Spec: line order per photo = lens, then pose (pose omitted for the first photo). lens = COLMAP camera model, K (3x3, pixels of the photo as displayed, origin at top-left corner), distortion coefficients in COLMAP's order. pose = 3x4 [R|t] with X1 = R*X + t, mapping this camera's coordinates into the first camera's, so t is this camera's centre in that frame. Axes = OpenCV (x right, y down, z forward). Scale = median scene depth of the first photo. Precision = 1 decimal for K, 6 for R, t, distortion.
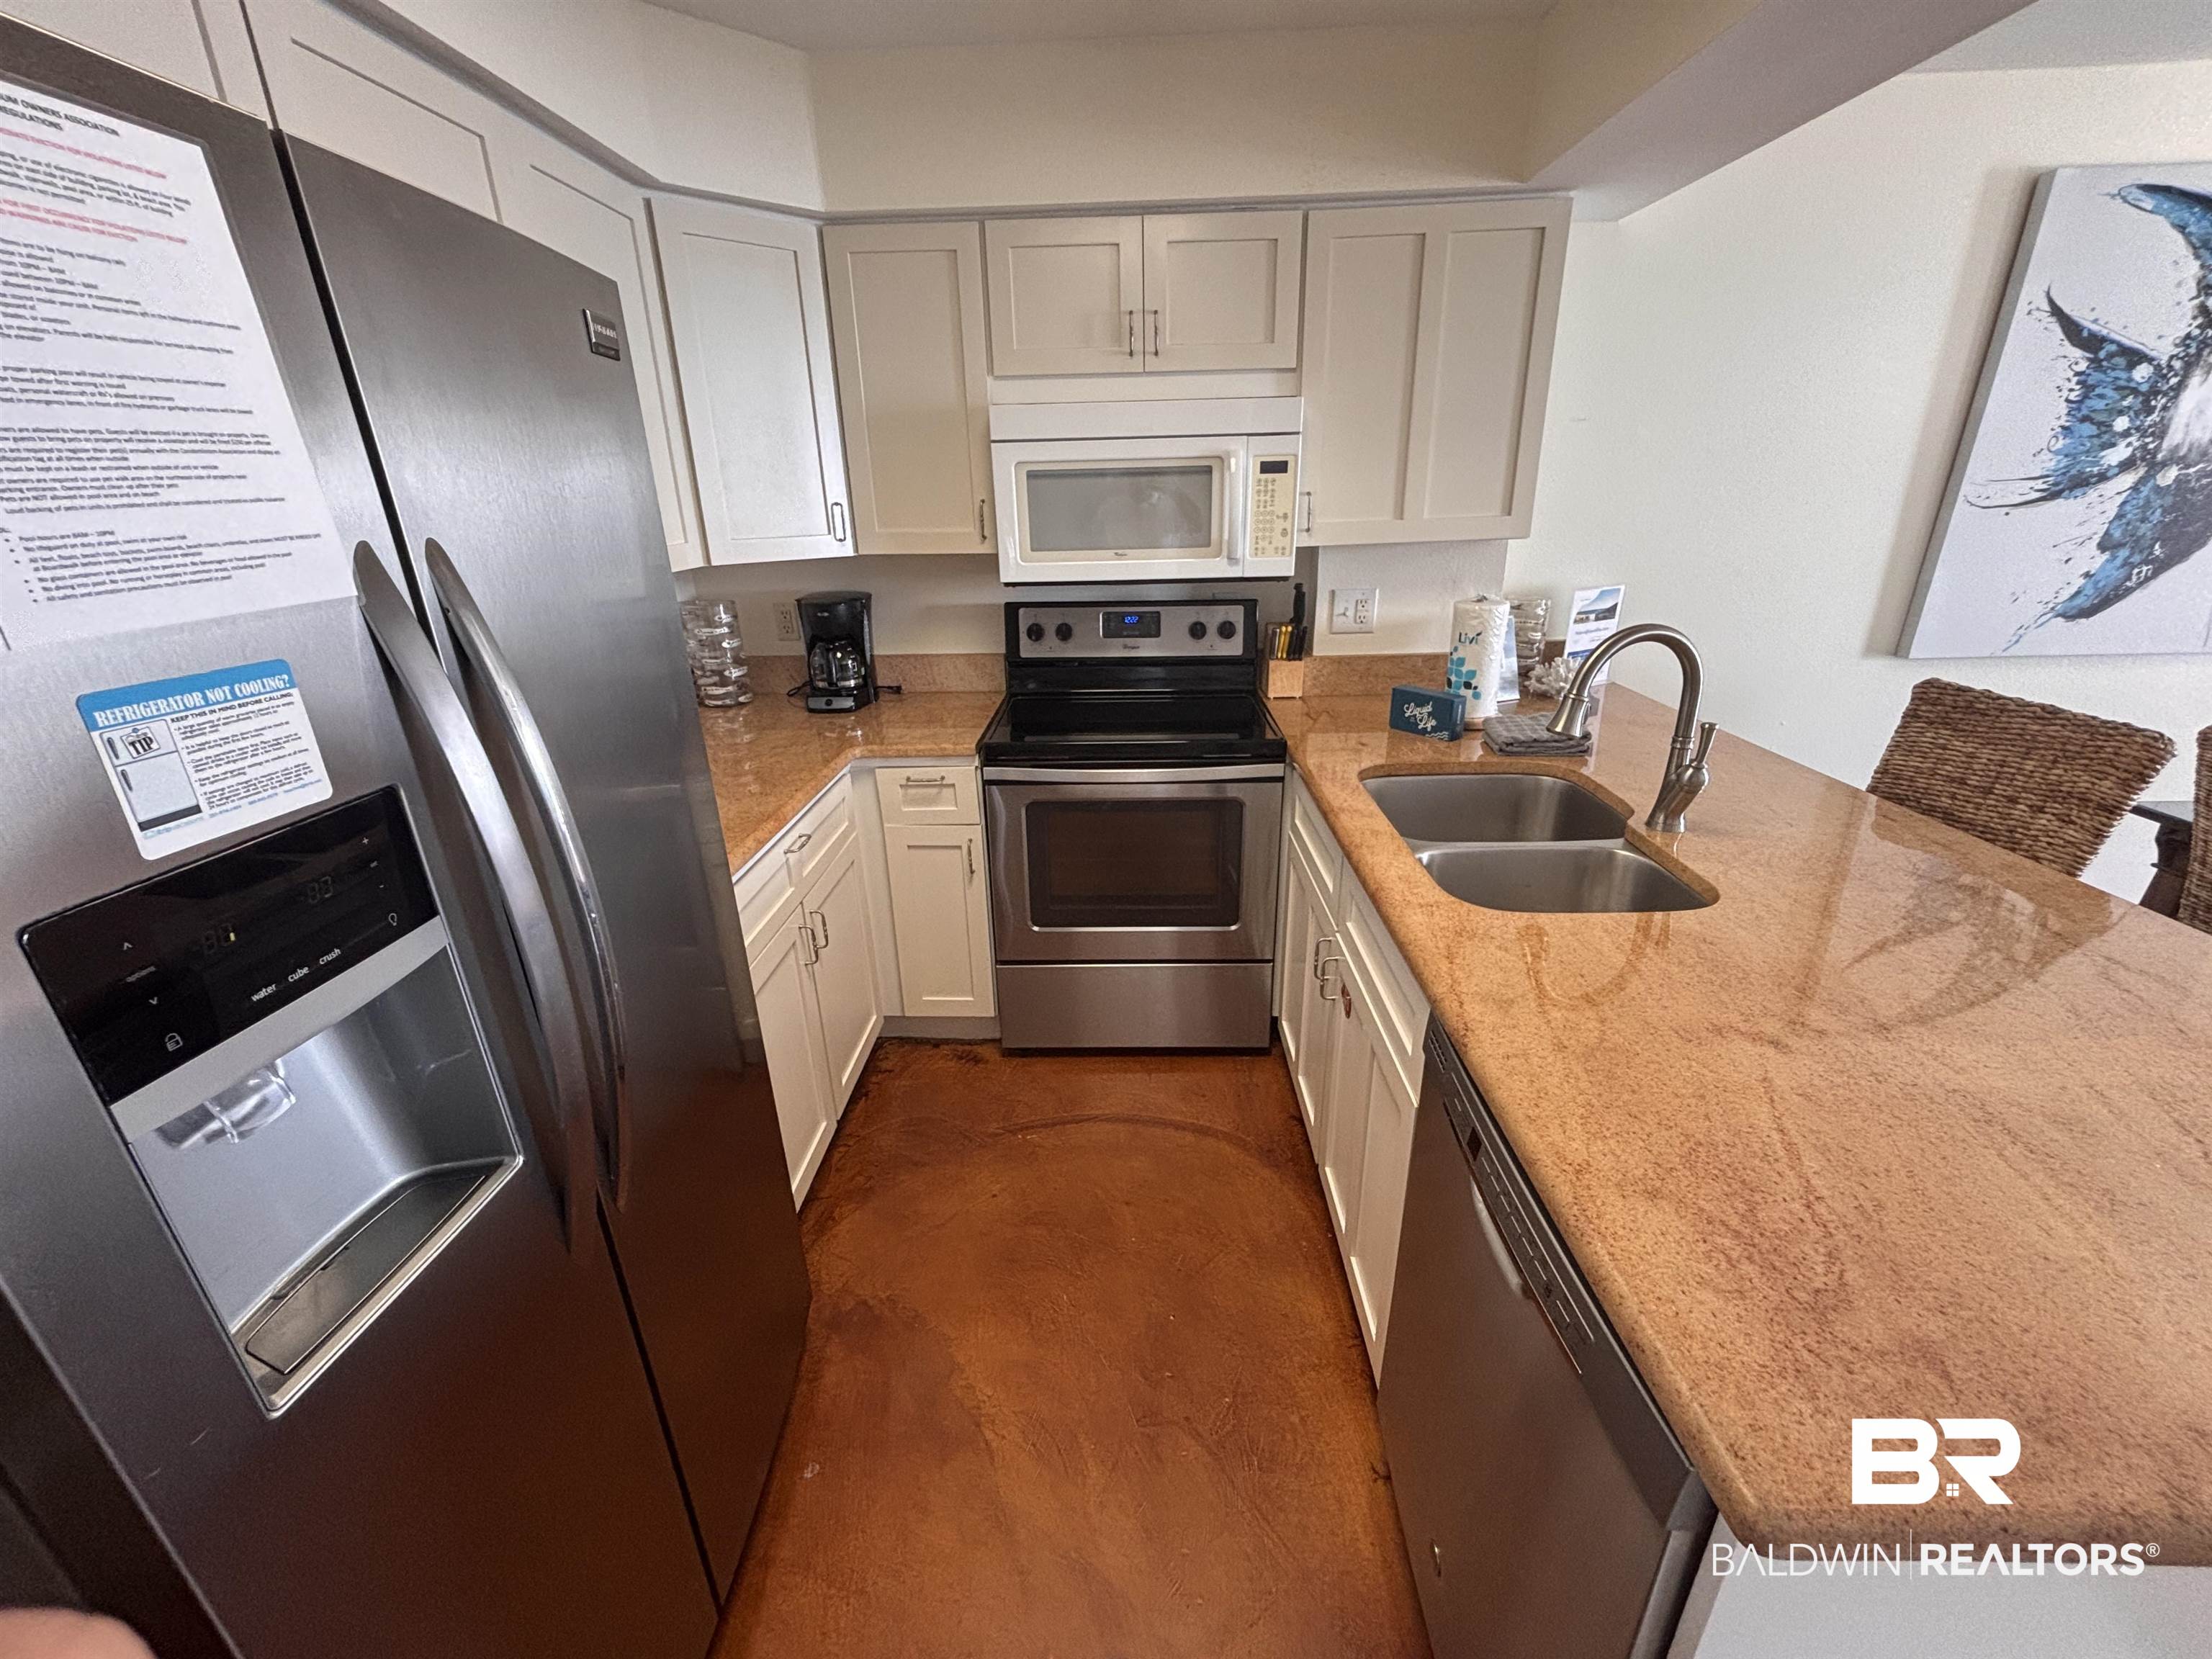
lens RADIAL K [[887.7, 0, 1106.0], [0, 887.7, 829.5], [0, 0, 1]] dist [-0.001528, -0.000279]
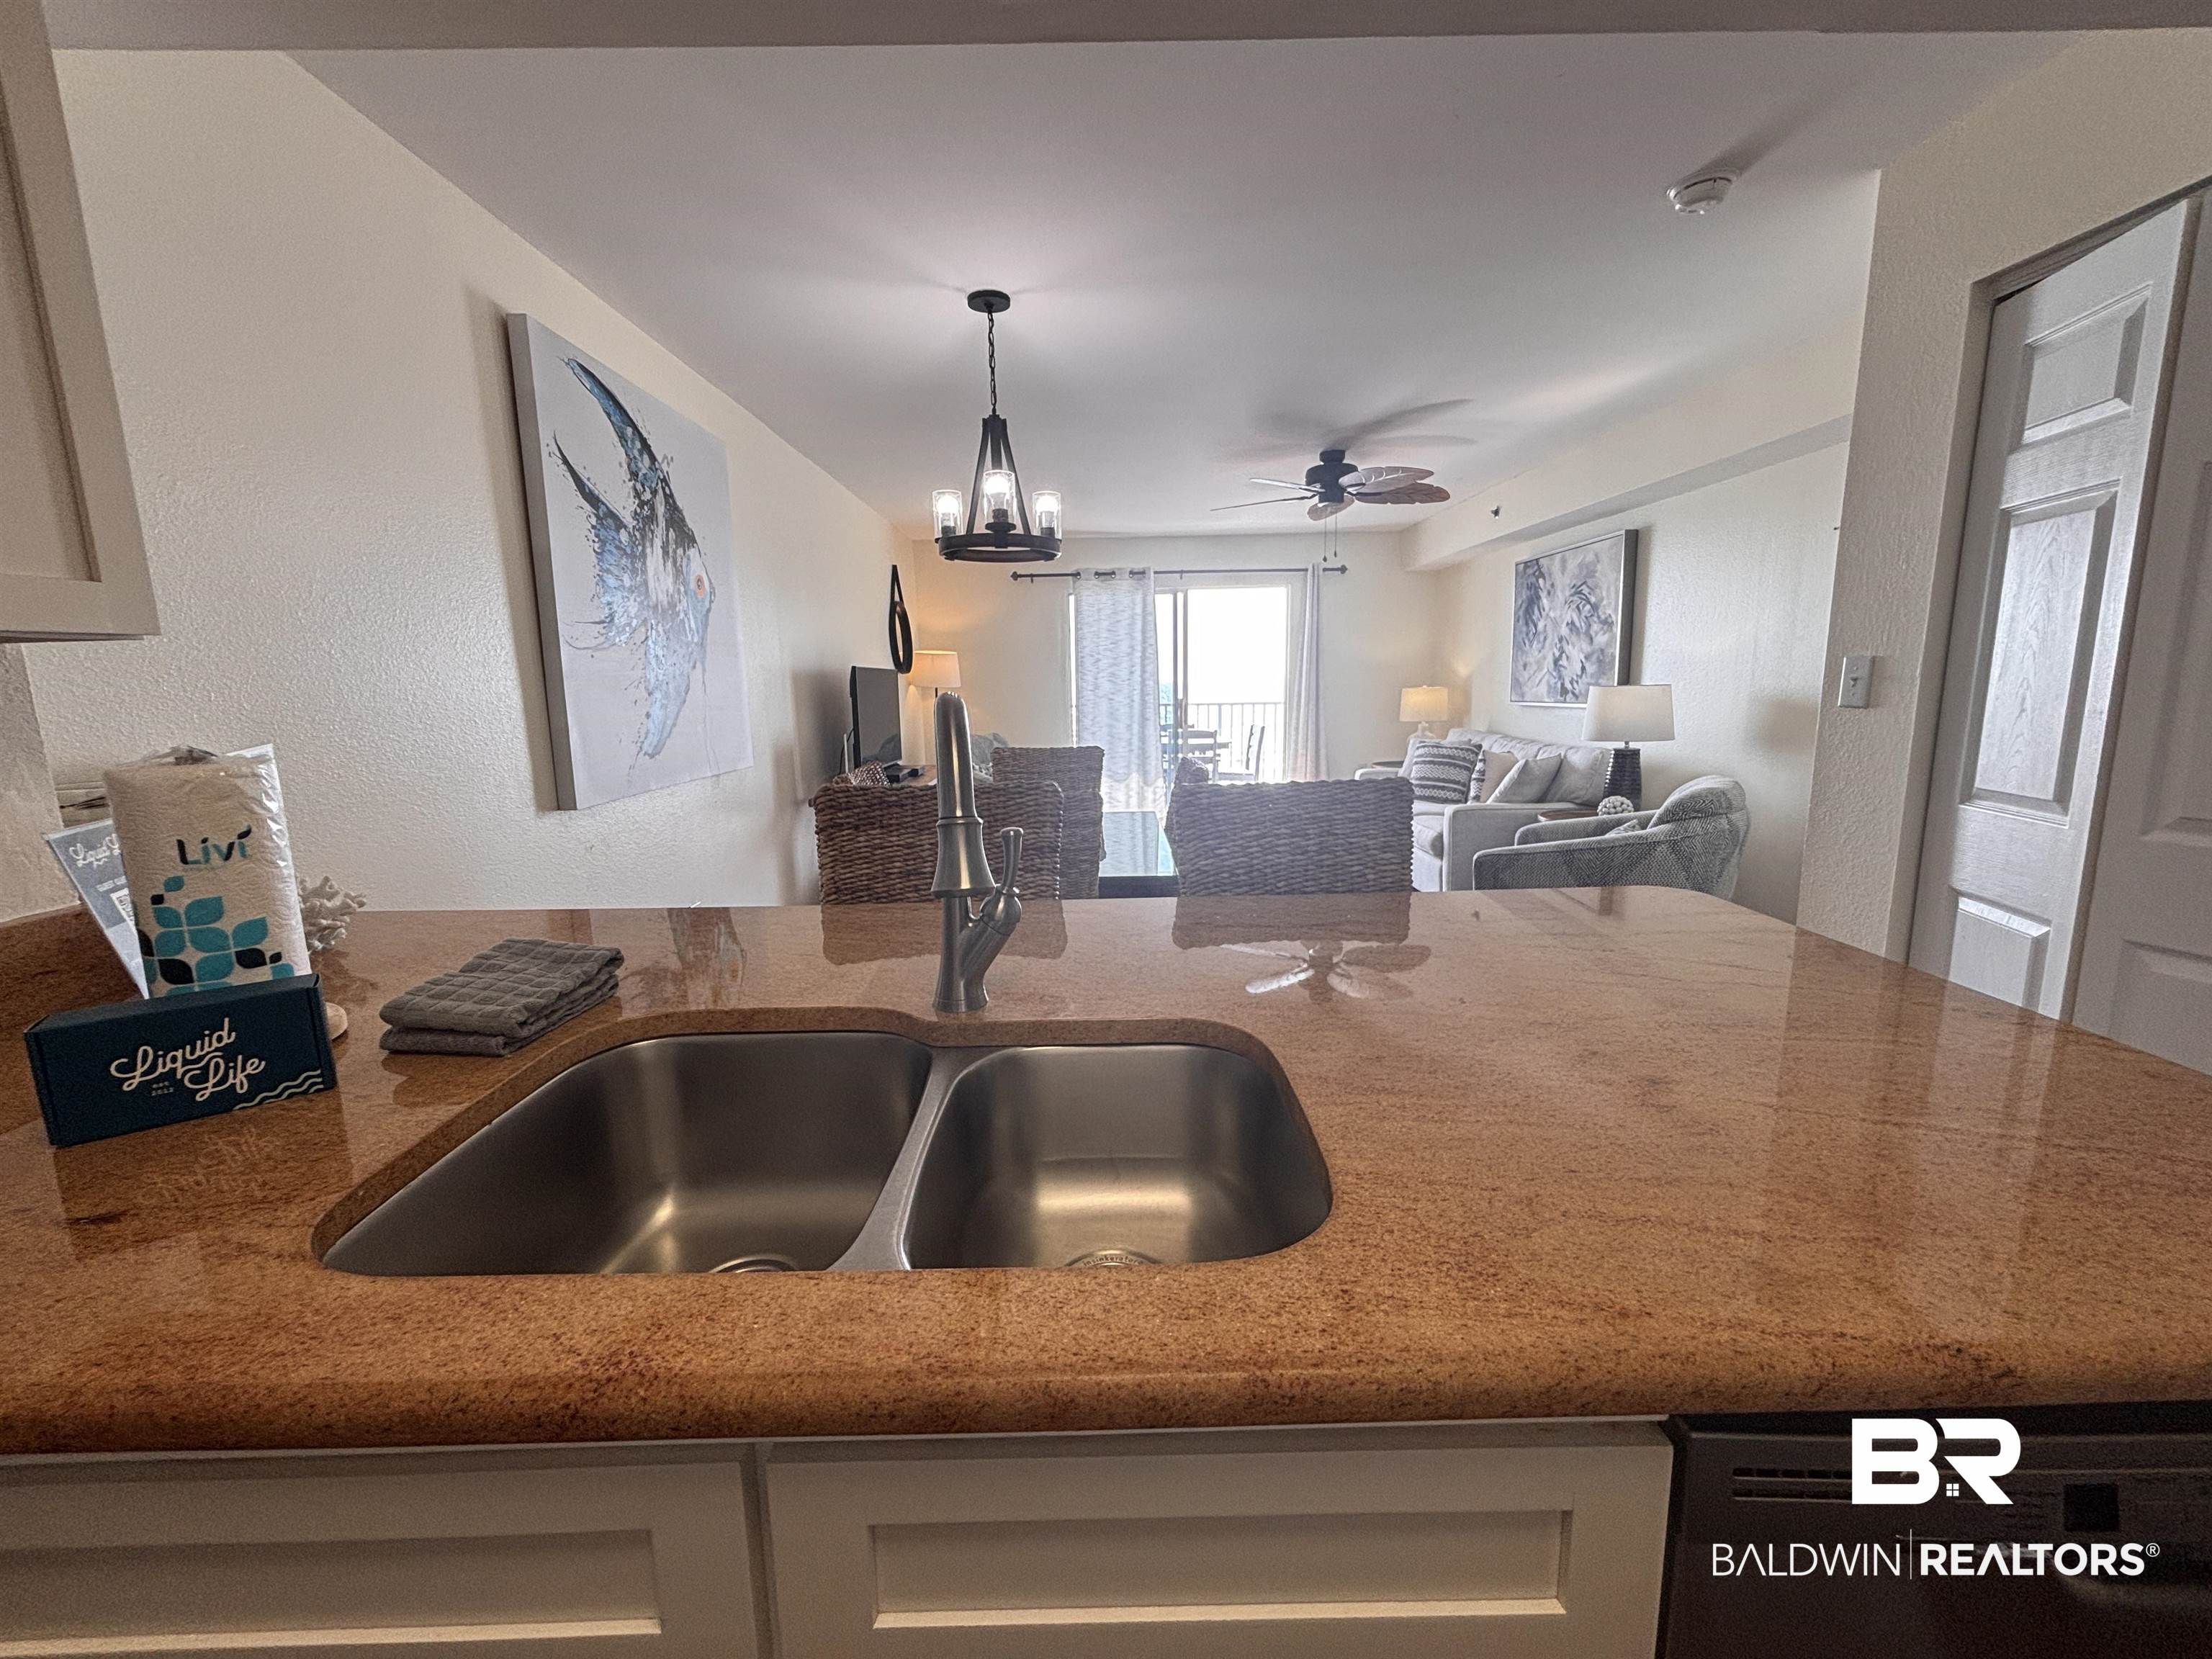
lens RADIAL K [[887.7, 0, 1106.0], [0, 887.7, 829.5], [0, 0, 1]] dist [-0.001528, -0.000279]
pose [[-0.047108, -0.142702, 0.988644, -0.007665], [0.373578, 0.915402, 0.149930, -0.131210], [-0.926402, 0.376399, 0.010187, 0.609191]]
